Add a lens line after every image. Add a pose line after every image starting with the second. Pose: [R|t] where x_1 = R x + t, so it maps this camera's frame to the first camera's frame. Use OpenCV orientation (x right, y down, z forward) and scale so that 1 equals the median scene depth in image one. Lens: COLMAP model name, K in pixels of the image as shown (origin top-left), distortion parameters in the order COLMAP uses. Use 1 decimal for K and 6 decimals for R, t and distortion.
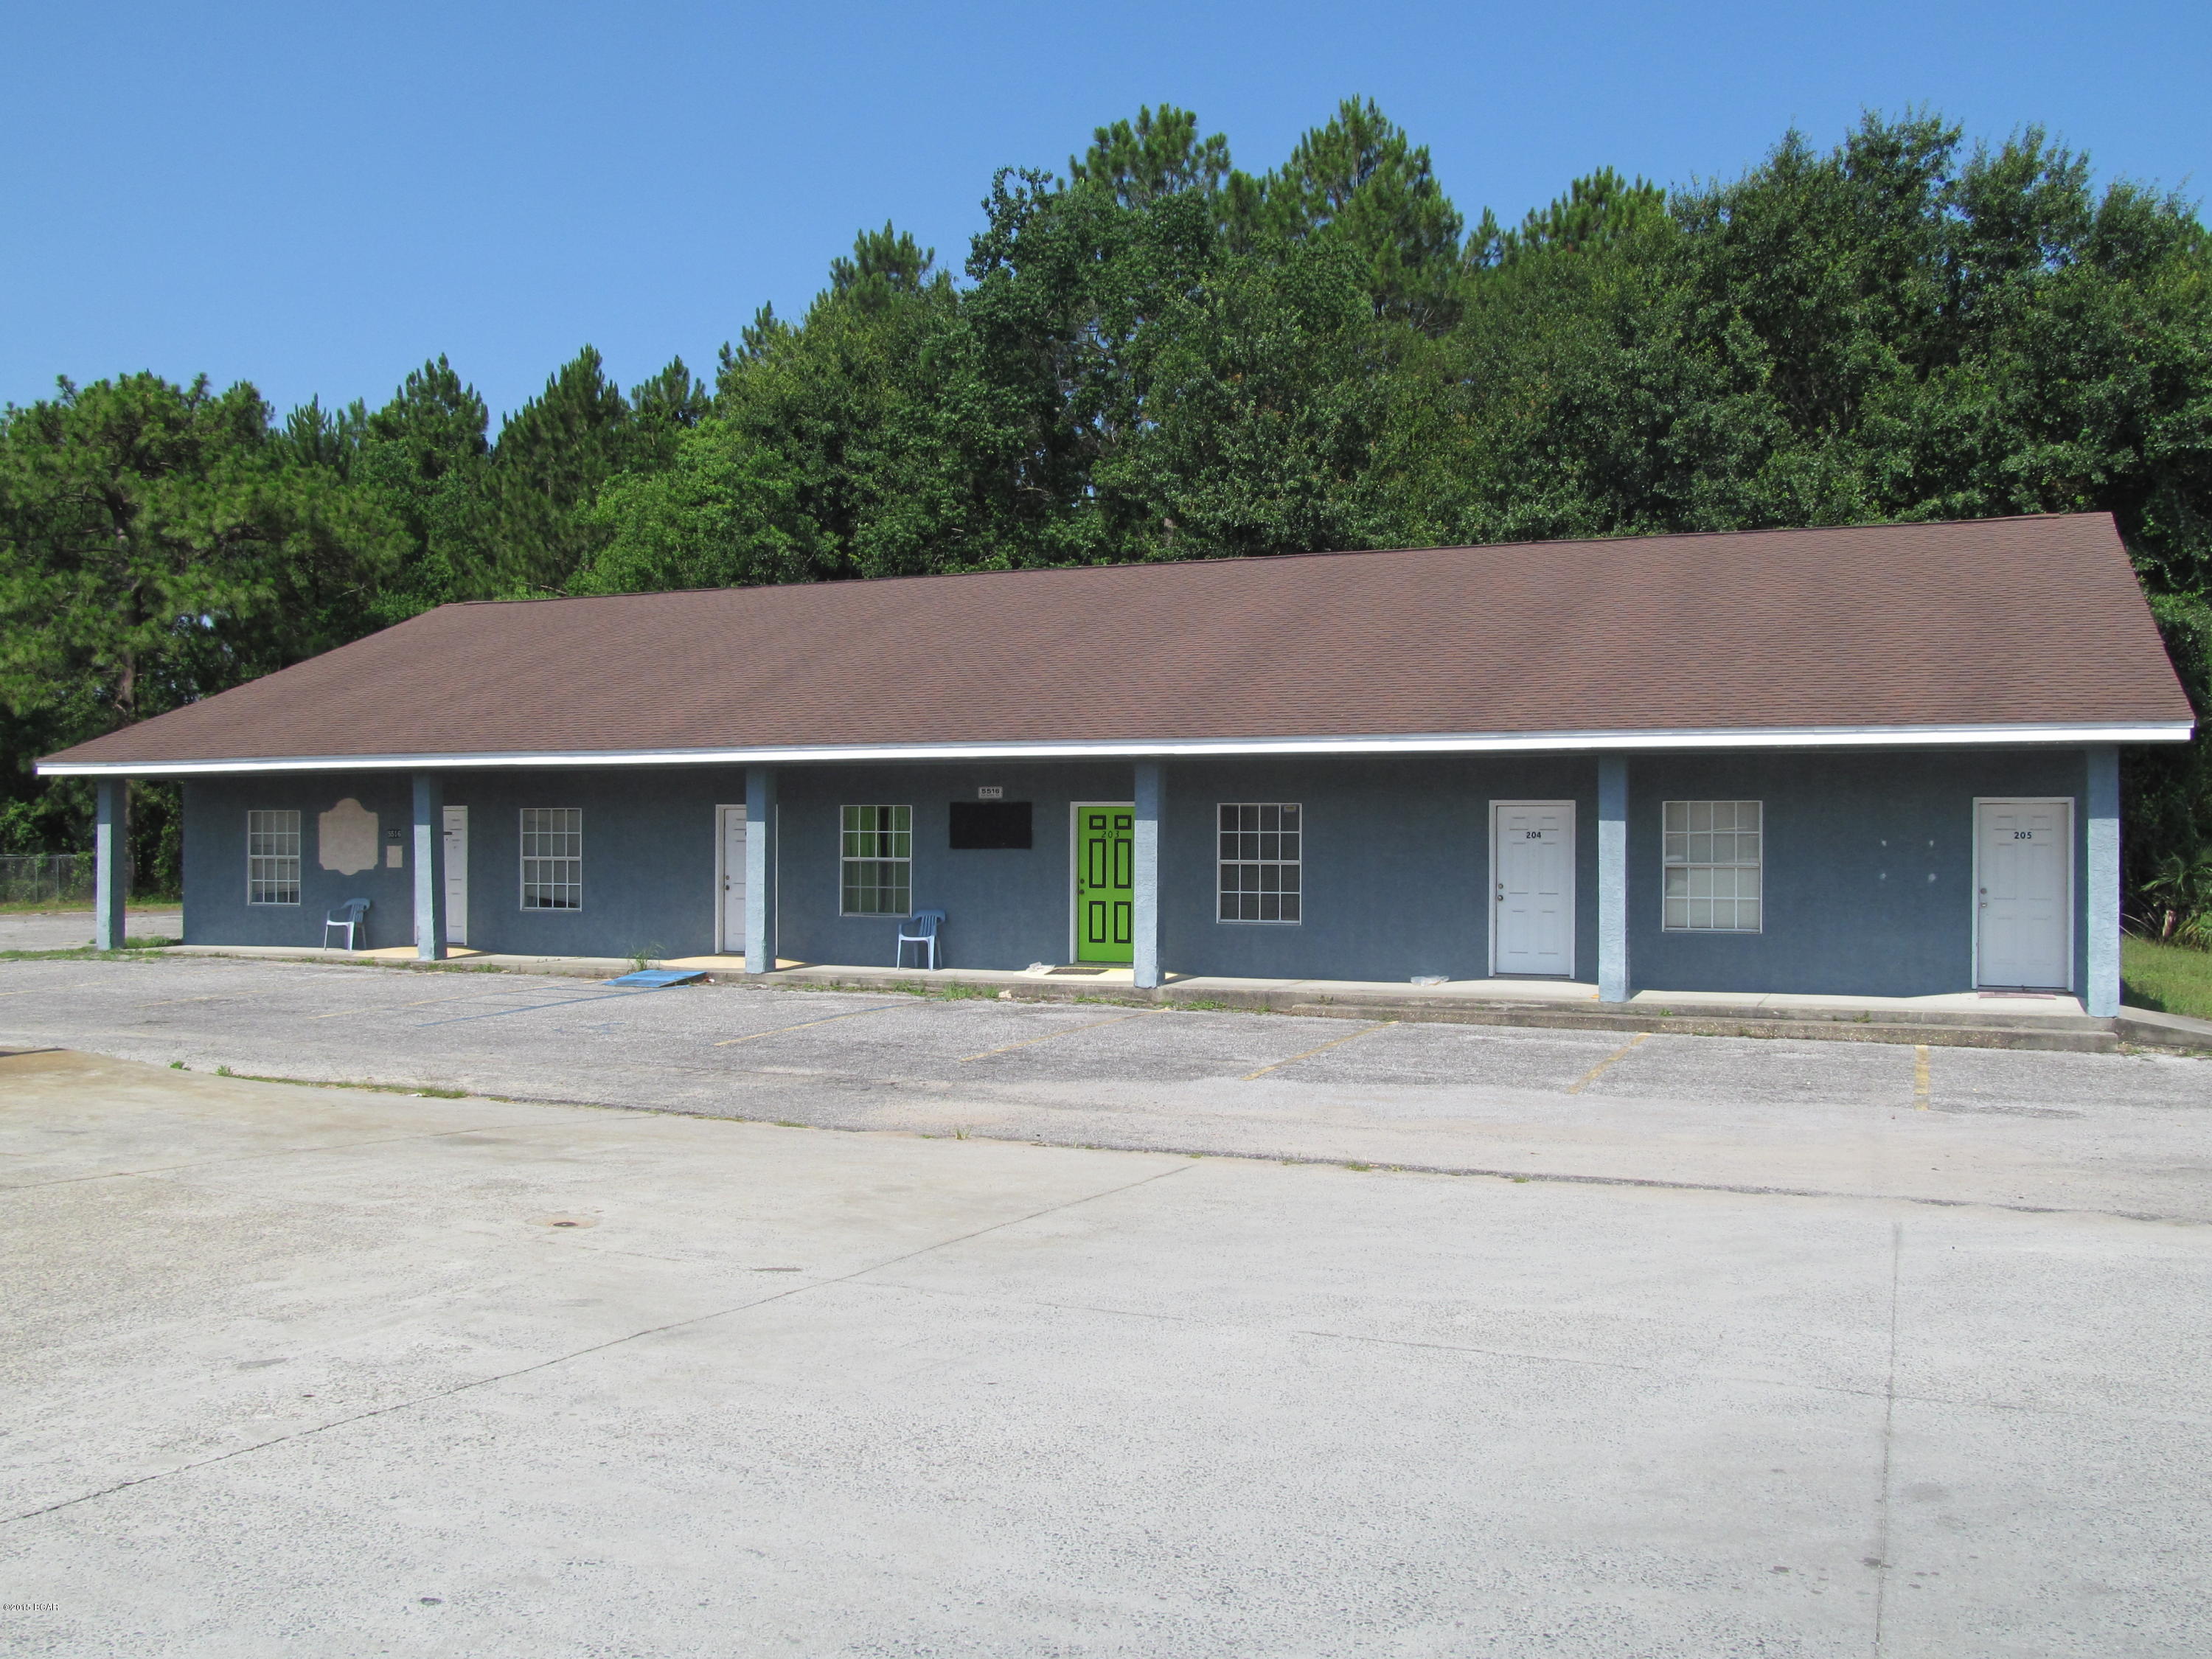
lens RADIAL K [[2038.0, 0, 1106.0], [0, 2038.0, 829.5], [0, 0, 1]] dist [-0.001643, 0.012059]
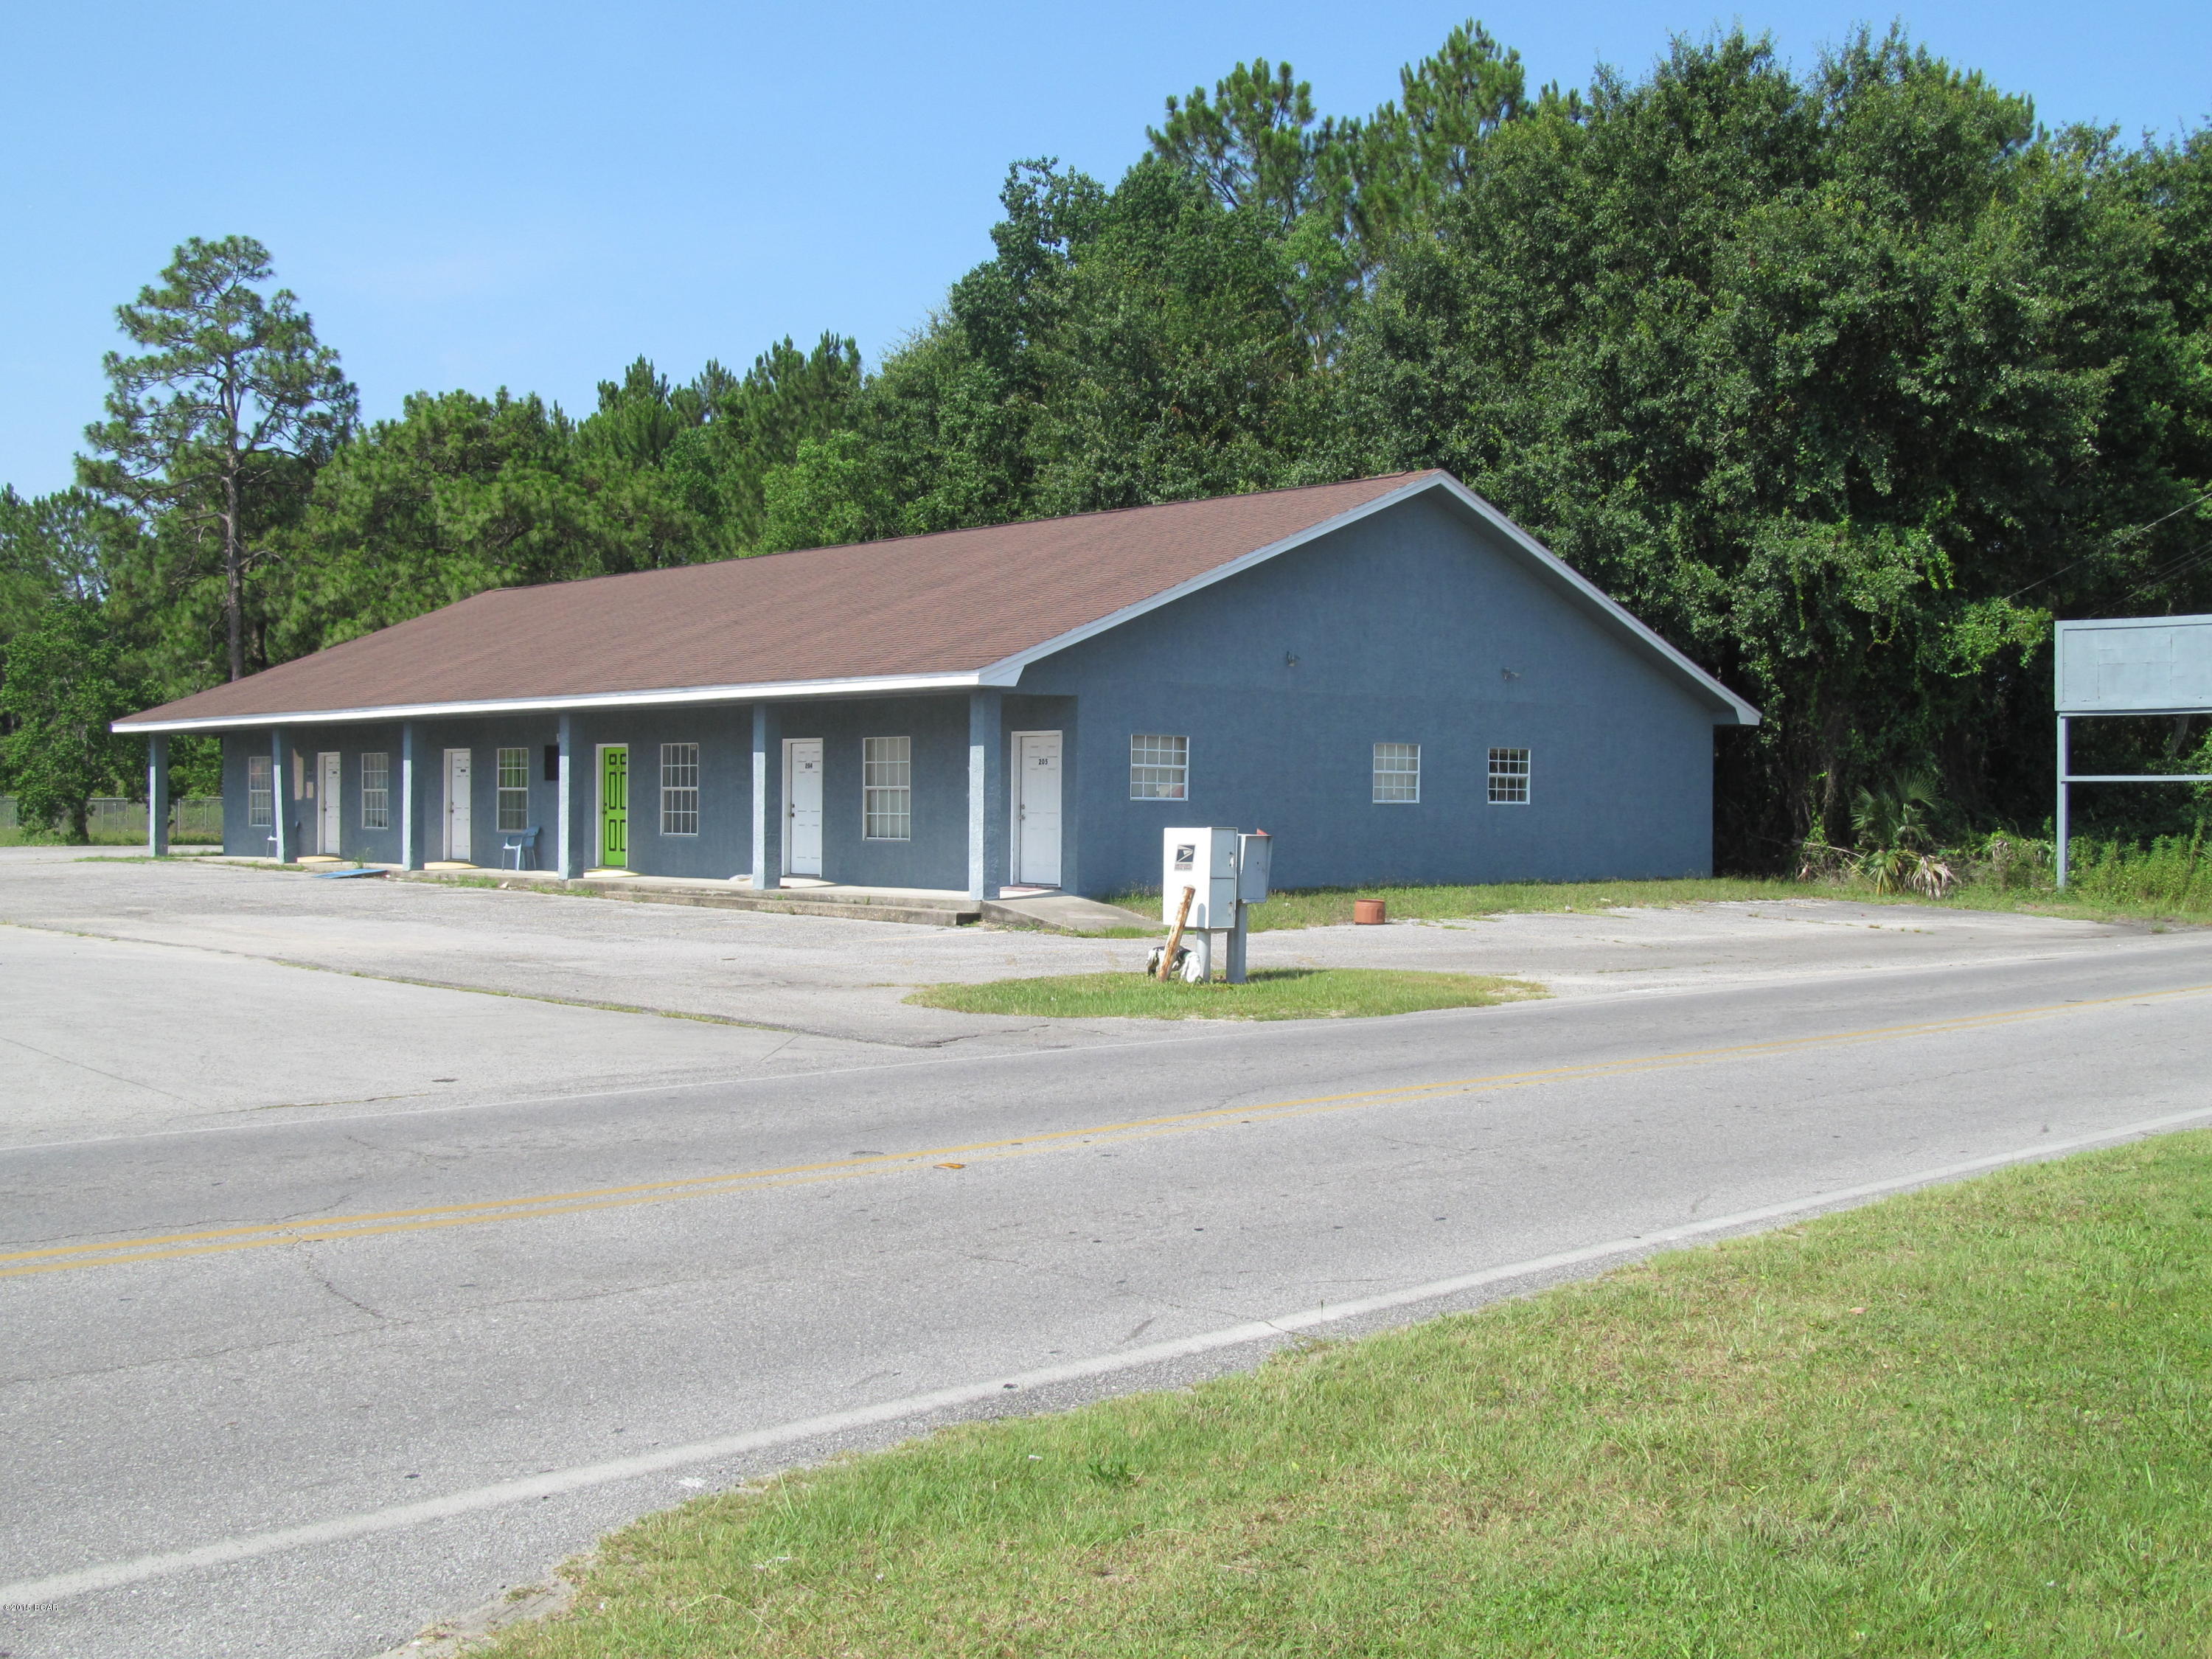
lens RADIAL K [[2346.6, 0, 1106.0], [0, 2346.6, 829.5], [0, 0, 1]] dist [0.002887, 0.005253]
pose [[0.923687, 0.001434, -0.383145, 0.581401], [0.008286, 0.999684, 0.023716, 0.005526], [0.383058, -0.025081, 0.923384, -0.188069]]
